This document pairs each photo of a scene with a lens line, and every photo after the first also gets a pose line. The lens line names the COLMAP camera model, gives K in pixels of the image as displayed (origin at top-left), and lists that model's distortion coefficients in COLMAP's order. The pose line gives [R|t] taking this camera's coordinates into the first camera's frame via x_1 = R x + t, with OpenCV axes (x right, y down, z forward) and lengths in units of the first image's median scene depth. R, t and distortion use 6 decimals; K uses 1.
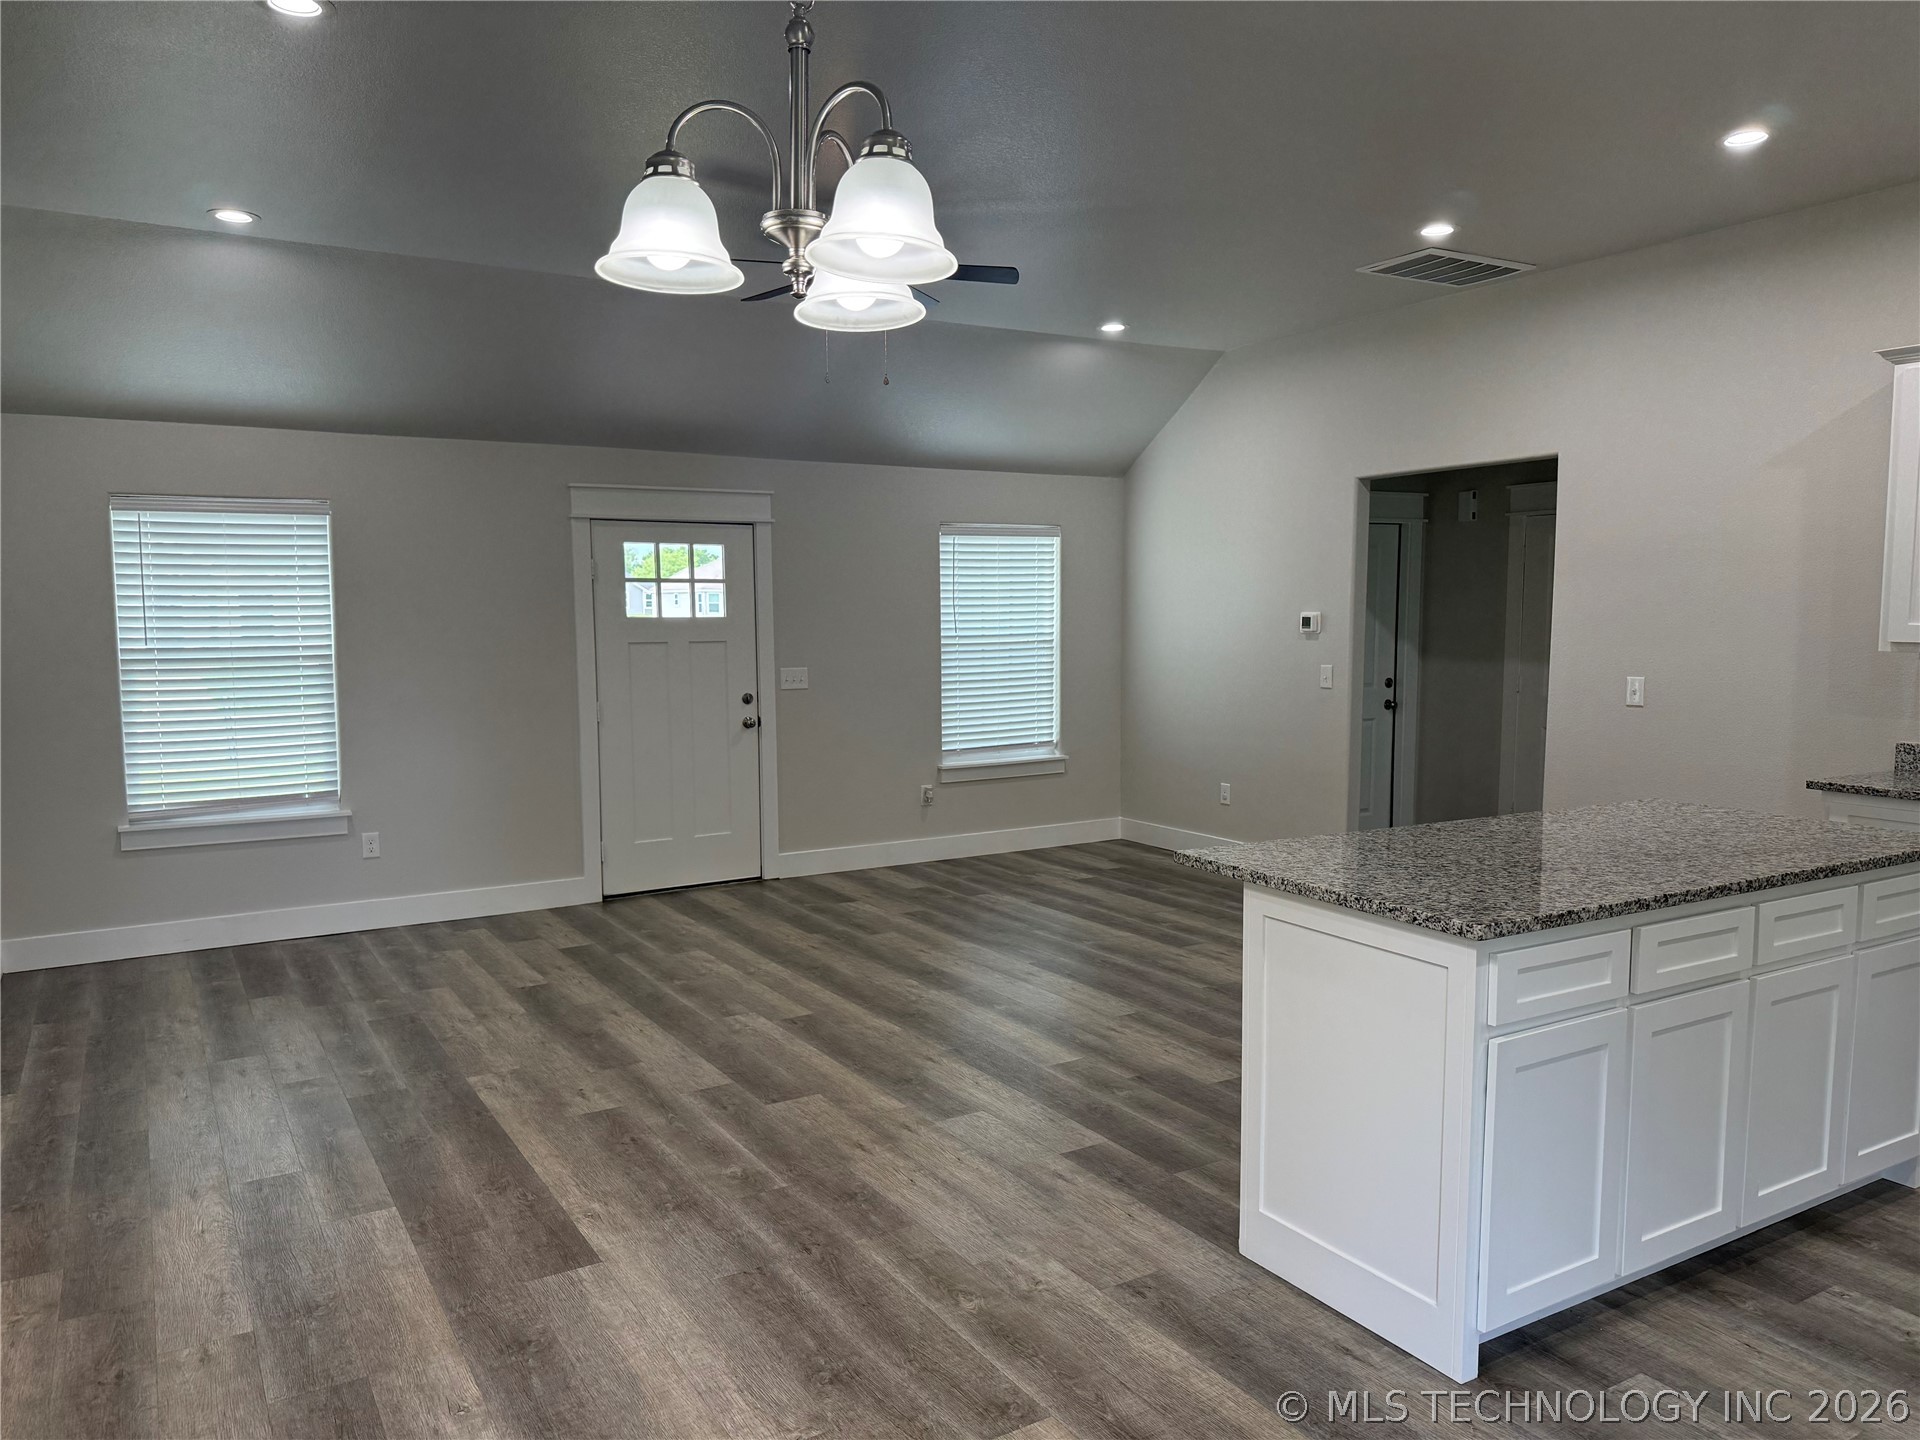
lens RADIAL K [[1375.1, 0, 924.5], [0, 1375.1, 725.5], [0, 0, 1]] dist [0.133023, -0.000250]
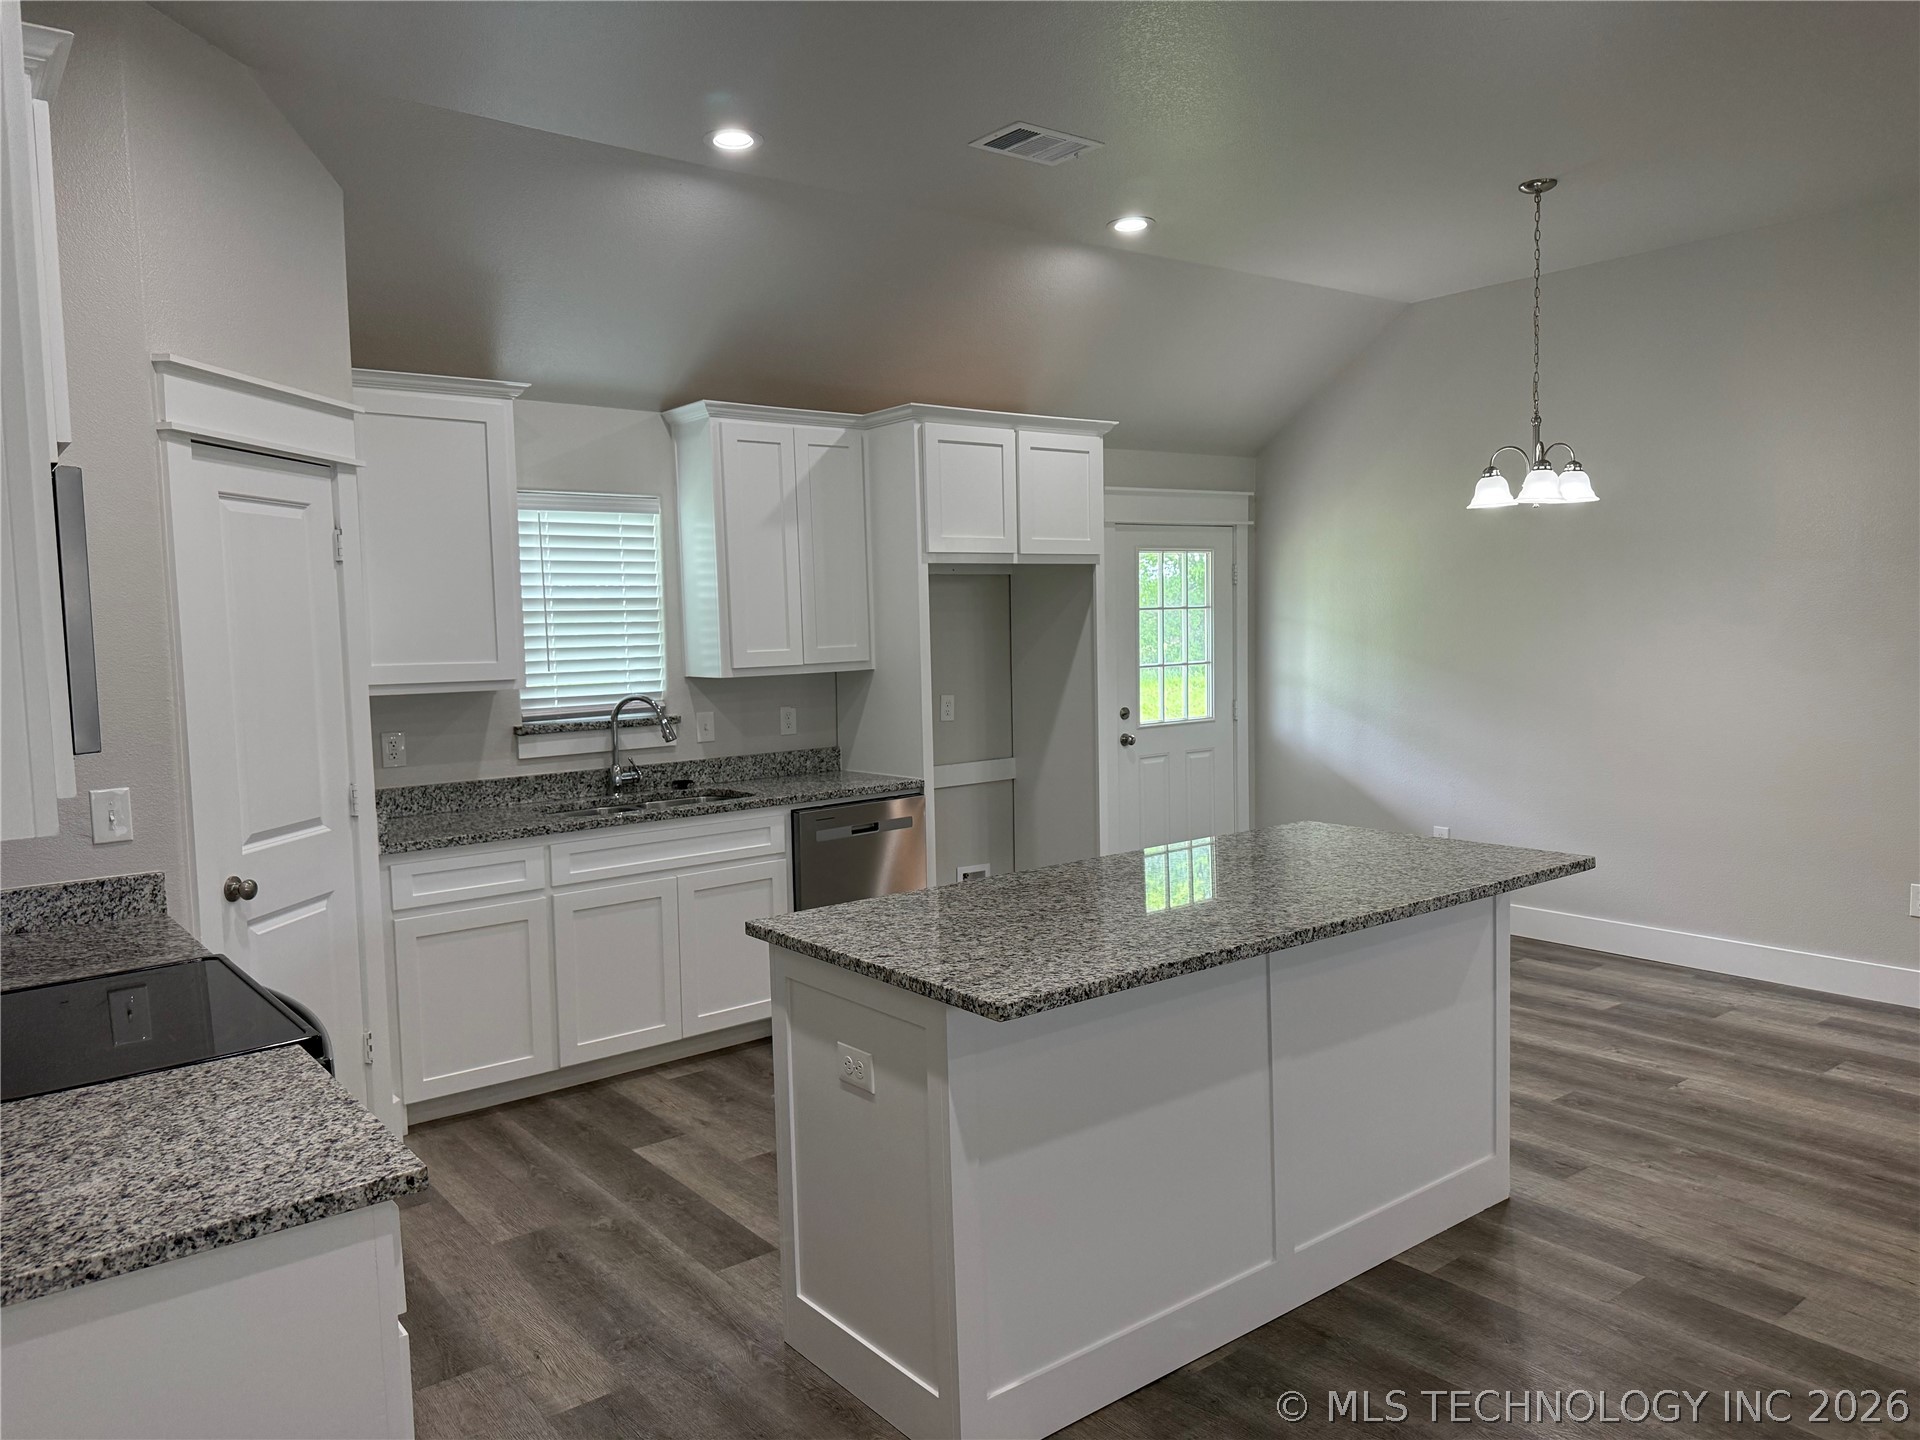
lens RADIAL K [[1361.9, 0, 960.0], [0, 1361.9, 720.0], [0, 0, 1]] dist [0.012237, -0.016740]
pose [[-0.990036, 0.037601, -0.135698, 0.470367], [0.015115, 0.986498, 0.163076, -0.105705], [0.139998, 0.159400, -0.977237, 1.158253]]
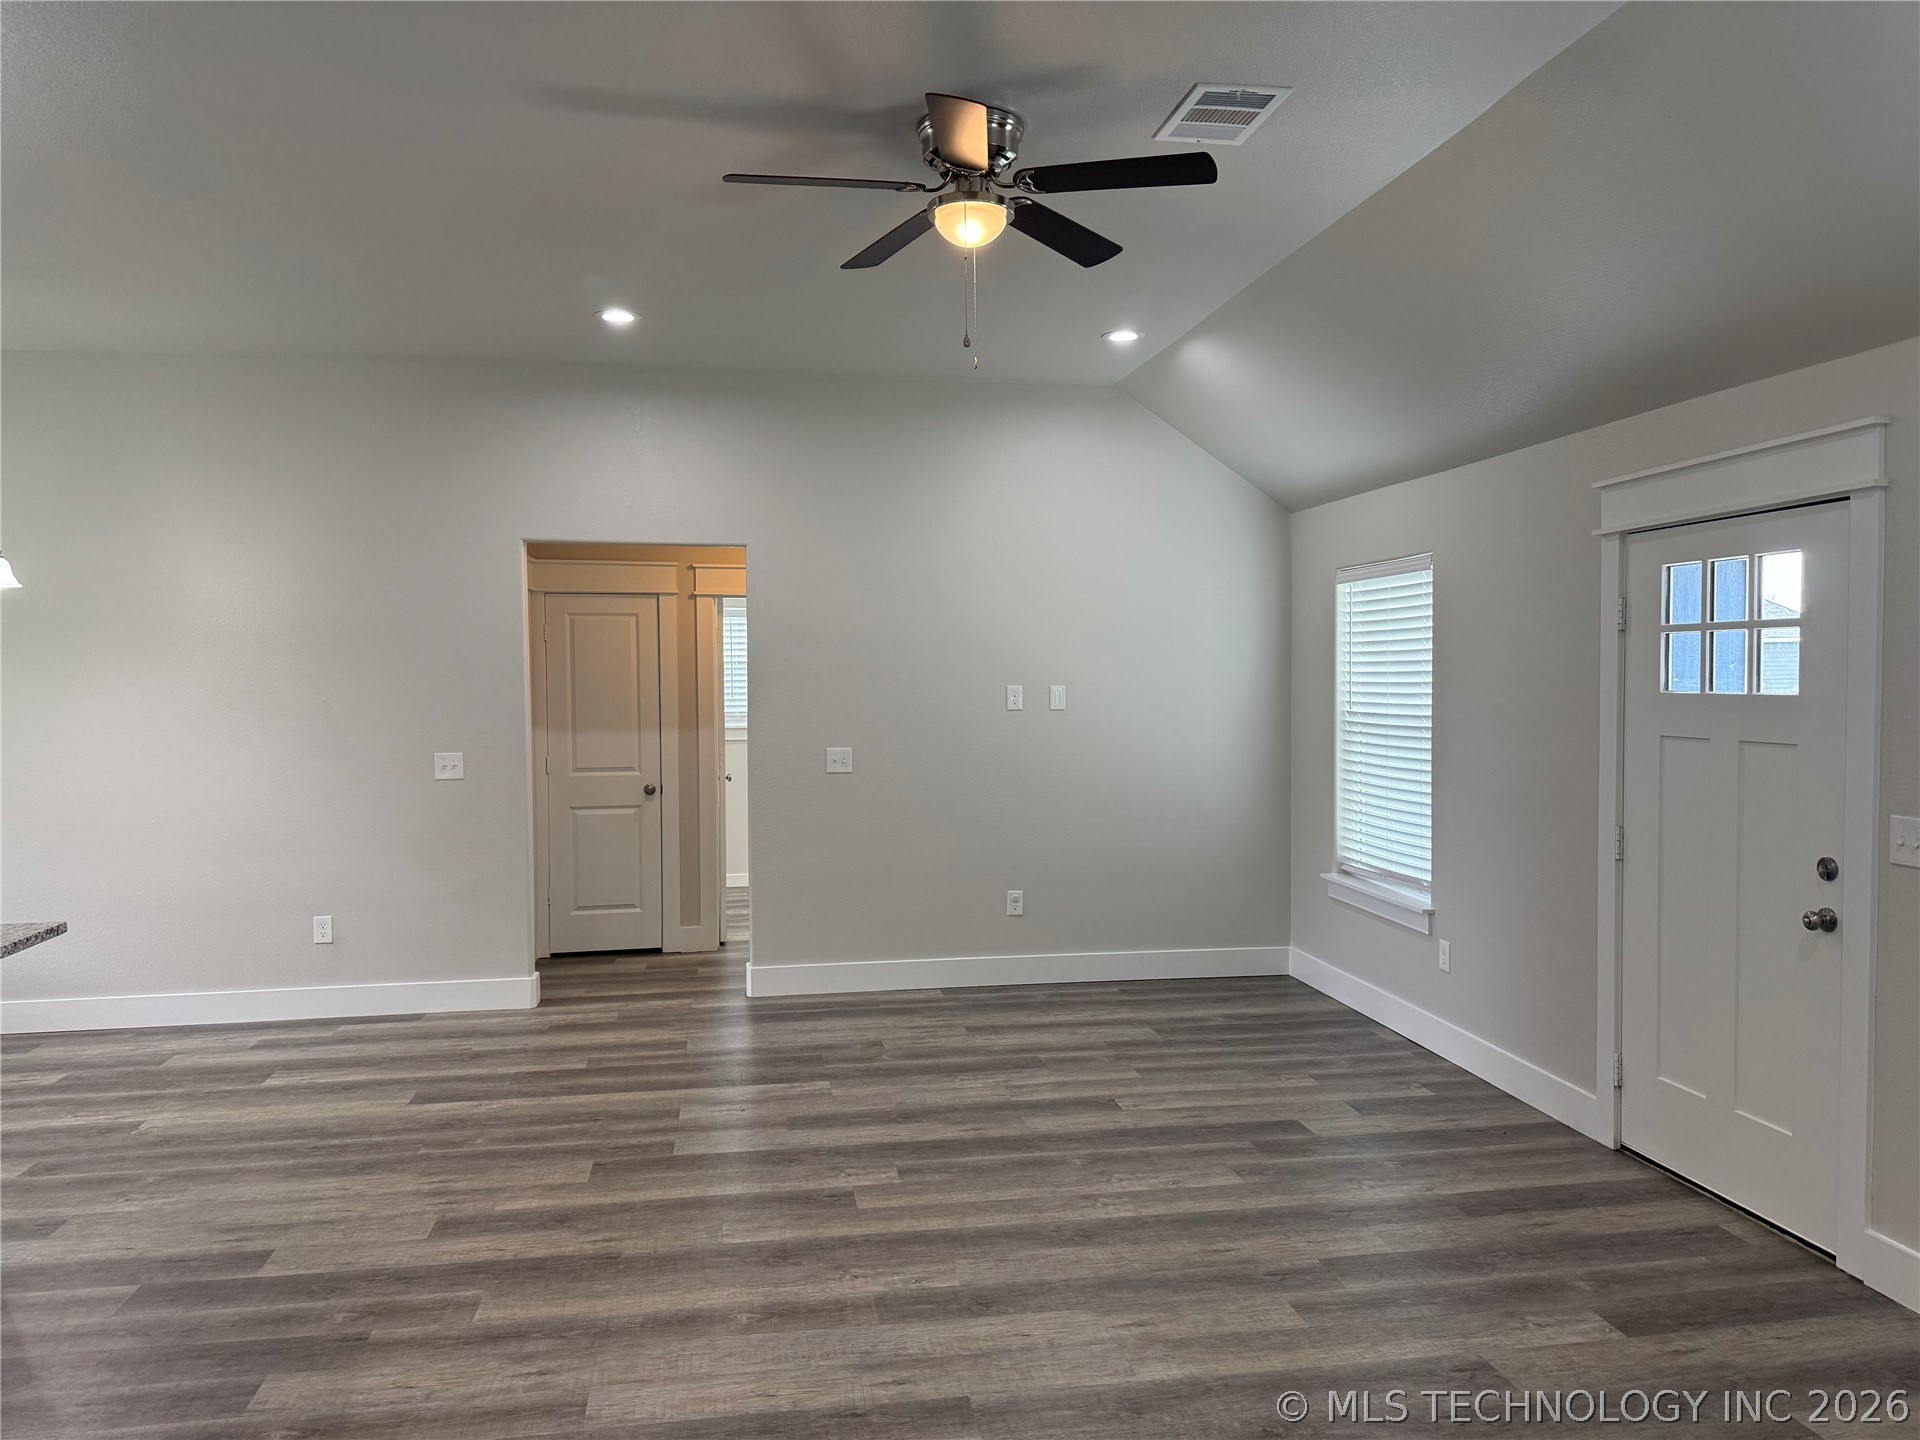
lens RADIAL K [[1341.1, 0, 960.0], [0, 1341.1, 720.0], [0, 0, 1]] dist [0.030078, -0.041582]
pose [[-0.346270, 0.044532, -0.937077, 0.565912], [-0.069306, 0.994929, 0.072891, -0.116250], [0.935571, 0.090185, -0.341428, 1.230382]]
